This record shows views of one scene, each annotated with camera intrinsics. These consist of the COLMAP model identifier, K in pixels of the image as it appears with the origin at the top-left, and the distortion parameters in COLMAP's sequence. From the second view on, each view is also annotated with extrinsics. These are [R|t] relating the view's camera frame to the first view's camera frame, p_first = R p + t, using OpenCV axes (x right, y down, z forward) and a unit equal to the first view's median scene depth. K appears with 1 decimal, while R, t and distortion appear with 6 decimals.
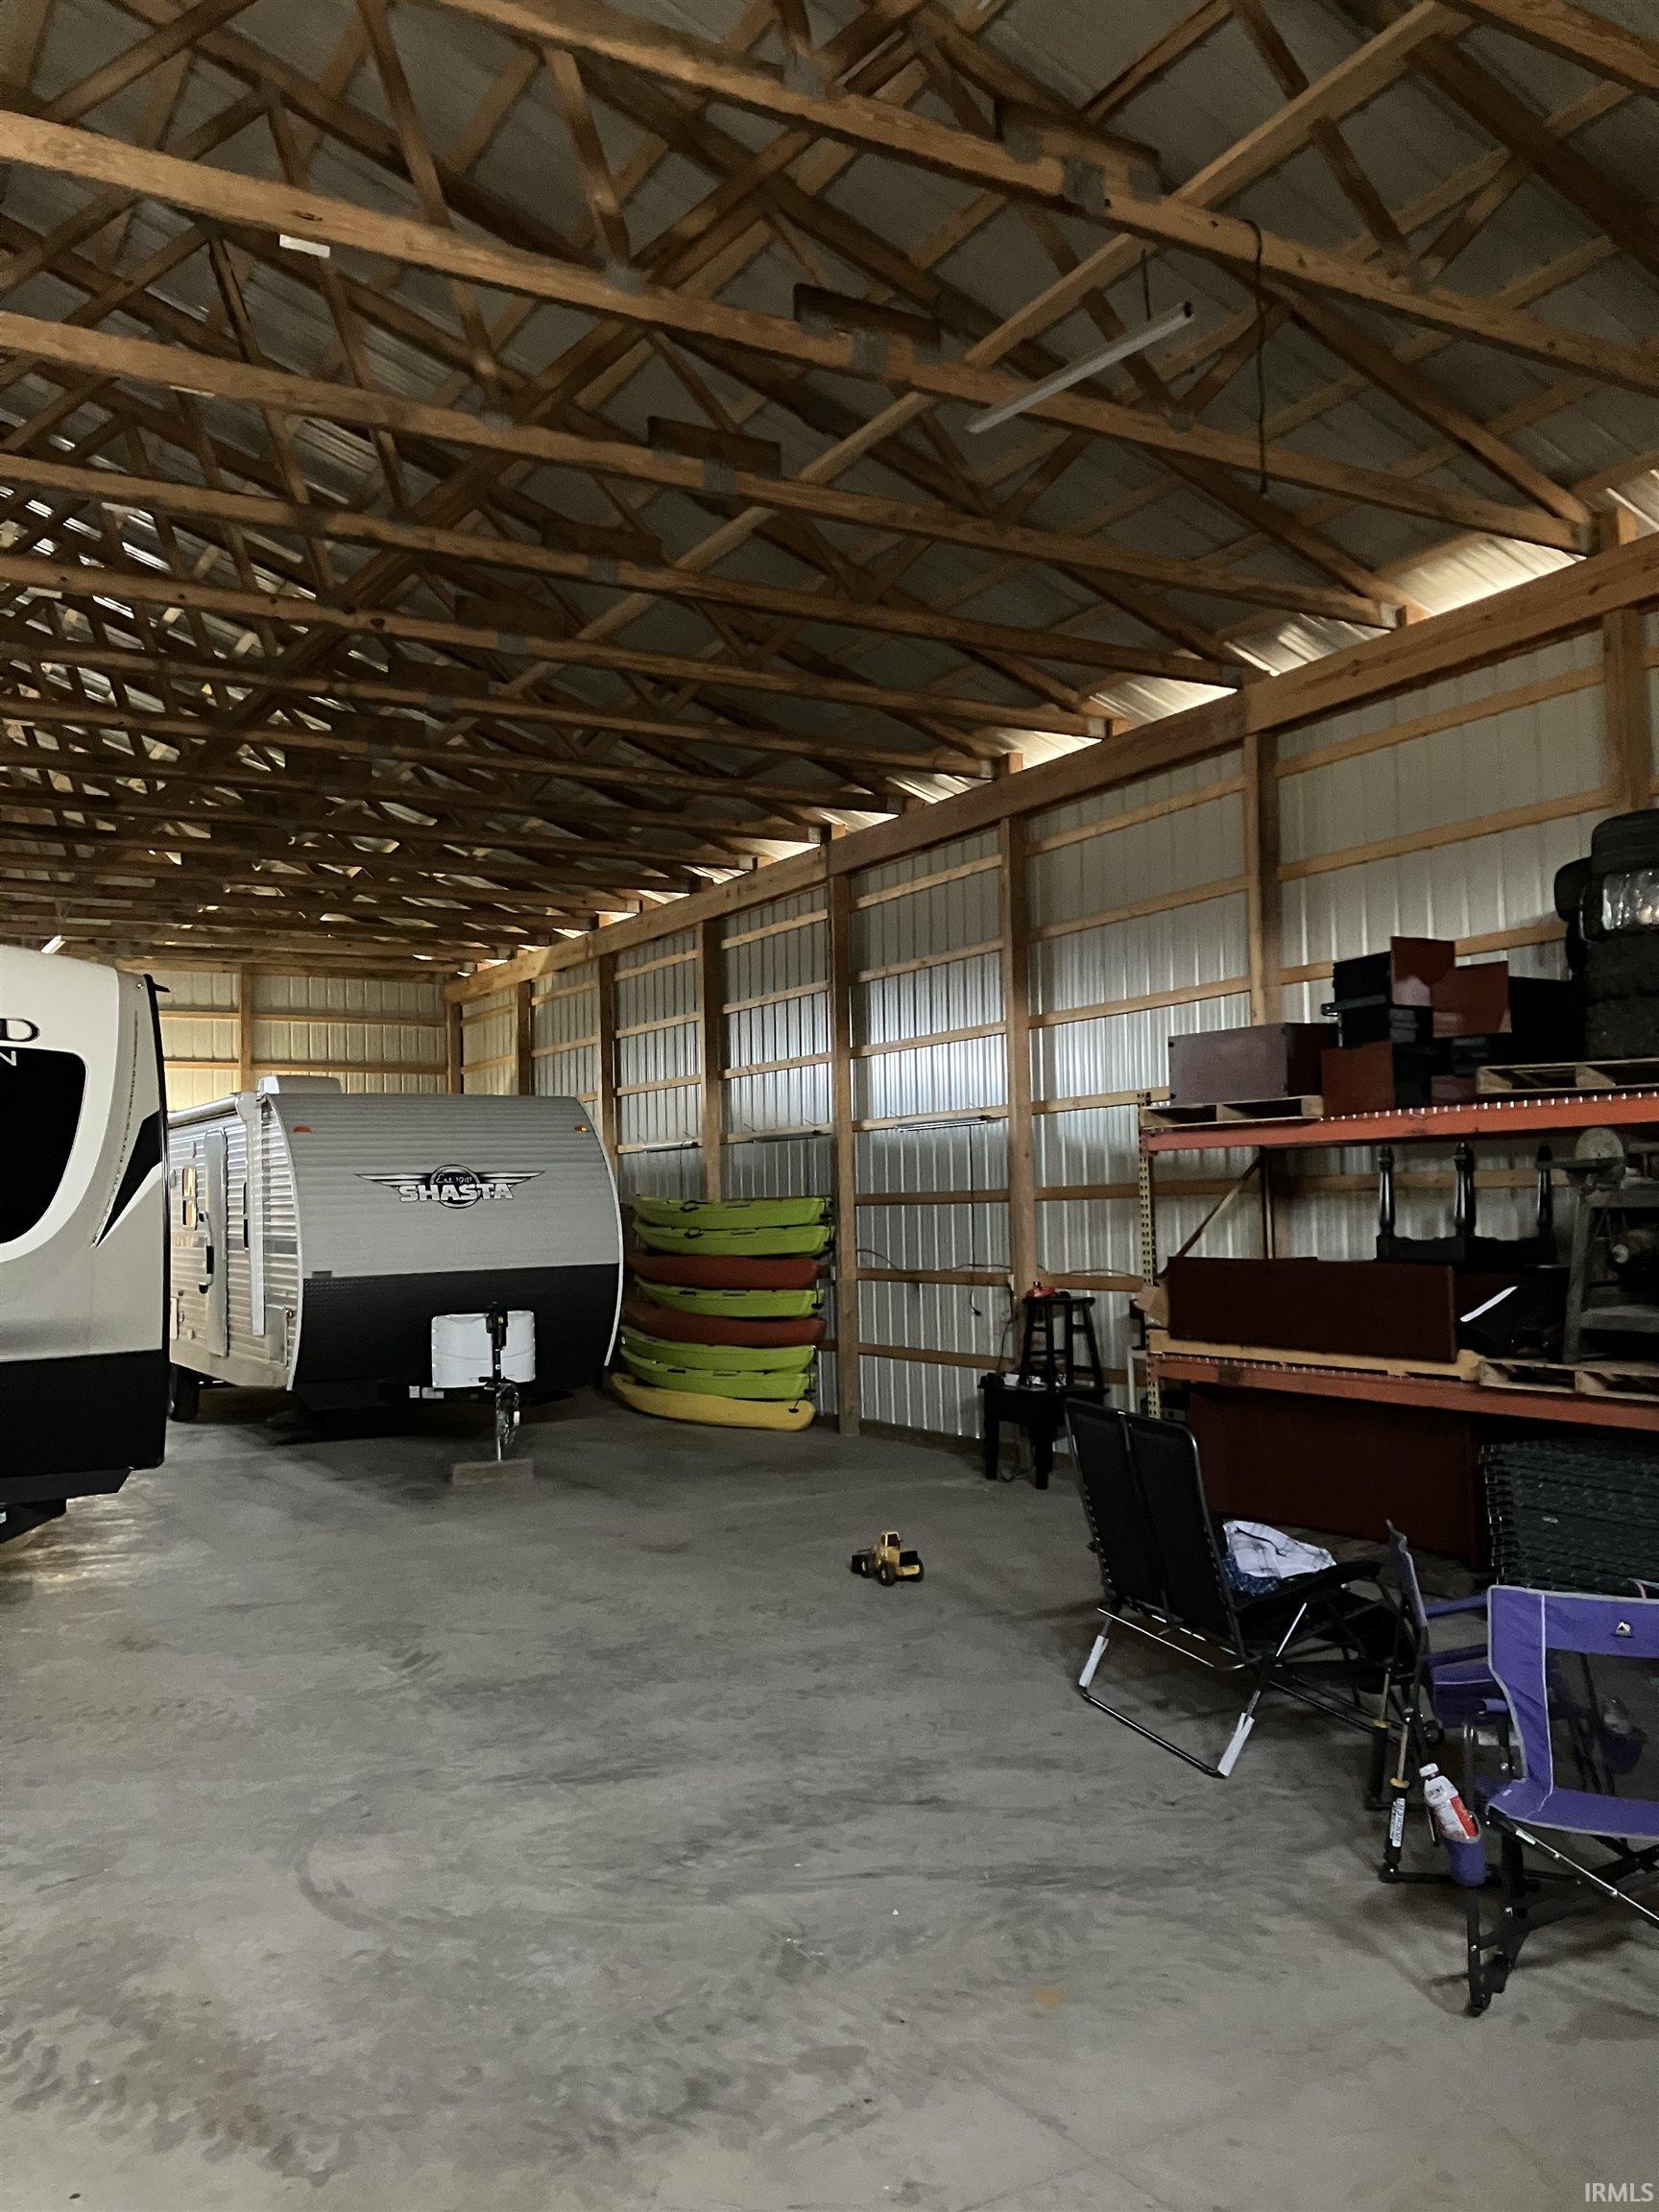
lens RADIAL K [[1799.4, 0, 829.1], [0, 1799.4, 1107.0], [0, 0, 1]] dist [0.038381, -0.045141]
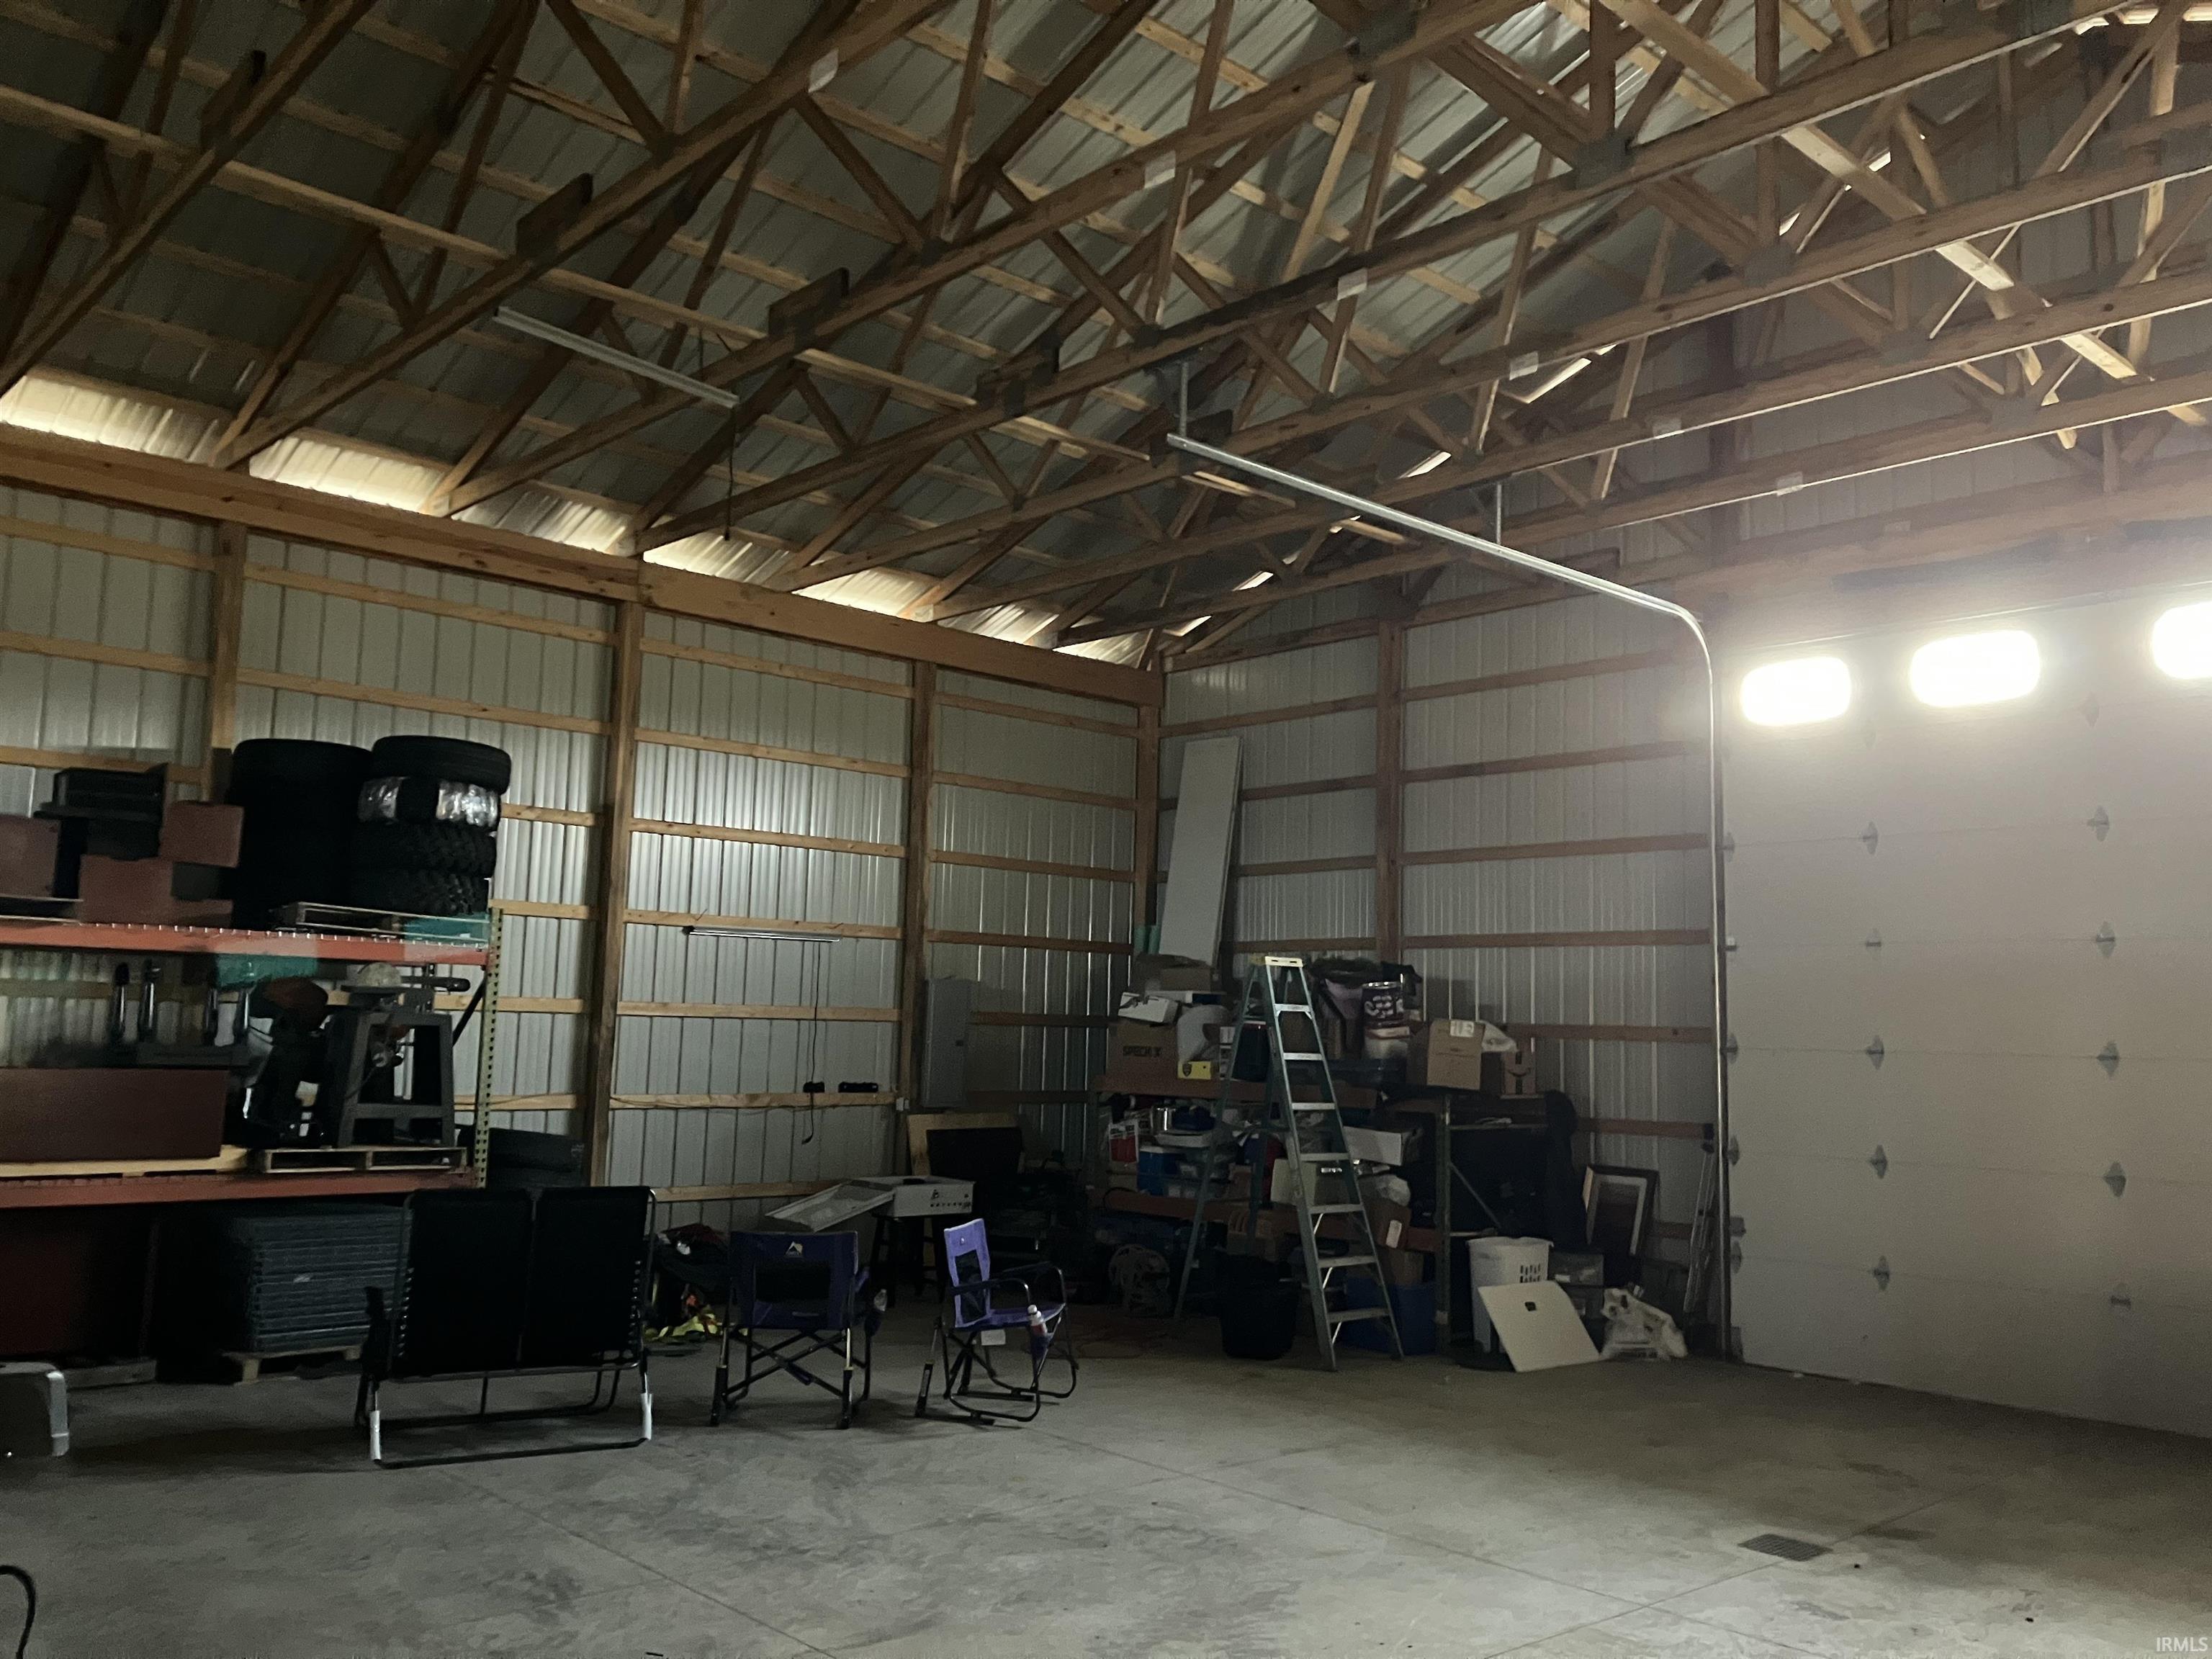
lens RADIAL K [[1799.4, 0, 1106.3], [0, 1799.4, 829.0], [0, 0, 1]] dist [0.038381, -0.045141]
pose [[-0.205777, 0.124766, 0.970613, -0.804337], [-0.073953, 0.987021, -0.142553, 0.074534], [-0.975801, -0.101113, -0.193880, 0.781850]]
